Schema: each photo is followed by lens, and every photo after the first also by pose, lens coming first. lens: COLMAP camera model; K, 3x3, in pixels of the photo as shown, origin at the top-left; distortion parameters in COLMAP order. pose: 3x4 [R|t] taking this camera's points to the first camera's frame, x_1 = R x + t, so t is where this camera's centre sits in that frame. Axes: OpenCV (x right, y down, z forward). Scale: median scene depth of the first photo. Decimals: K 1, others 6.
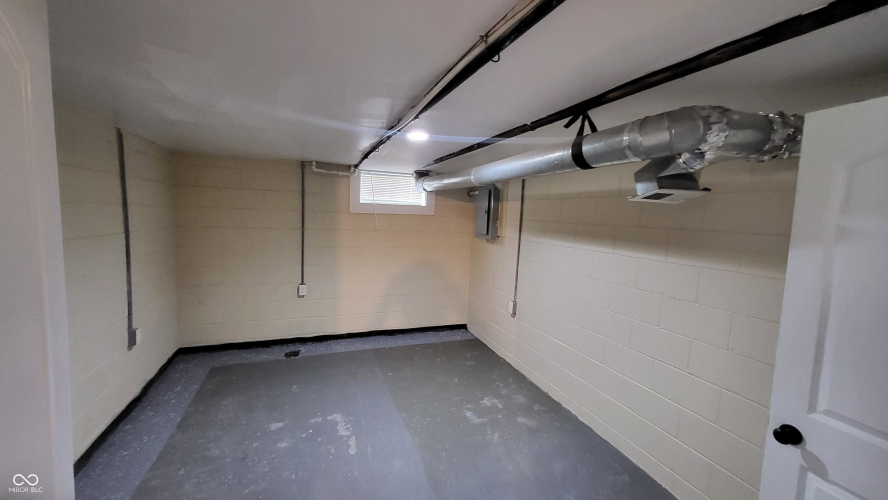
lens RADIAL K [[348.3, 0, 443.7], [0, 348.3, 248.1], [0, 0, 1]] dist [0.003857, 0.000128]
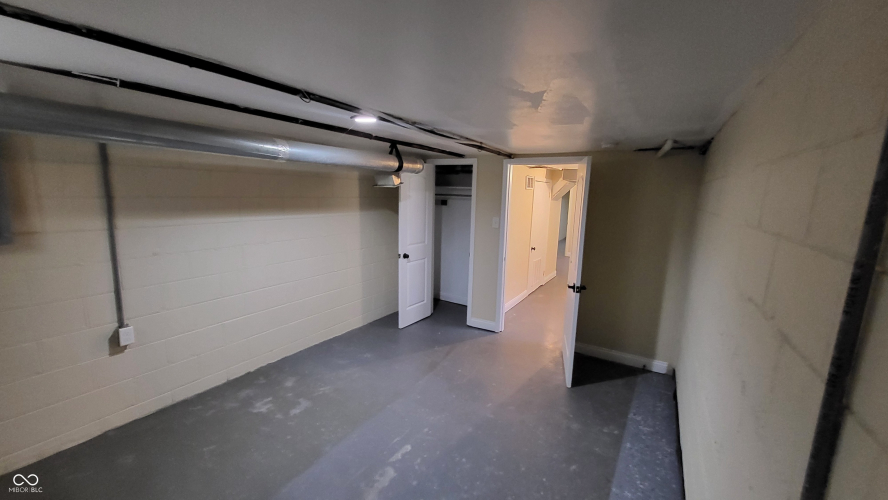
lens RADIAL K [[348.3, 0, 443.5], [0, 348.3, 249.0], [0, 0, 1]] dist [0.003857, 0.000128]
pose [[-0.602017, -0.189318, 0.775715, -0.782287], [0.024303, 0.966691, 0.254788, -0.166813], [-0.798113, 0.172239, -0.577364, 1.111197]]
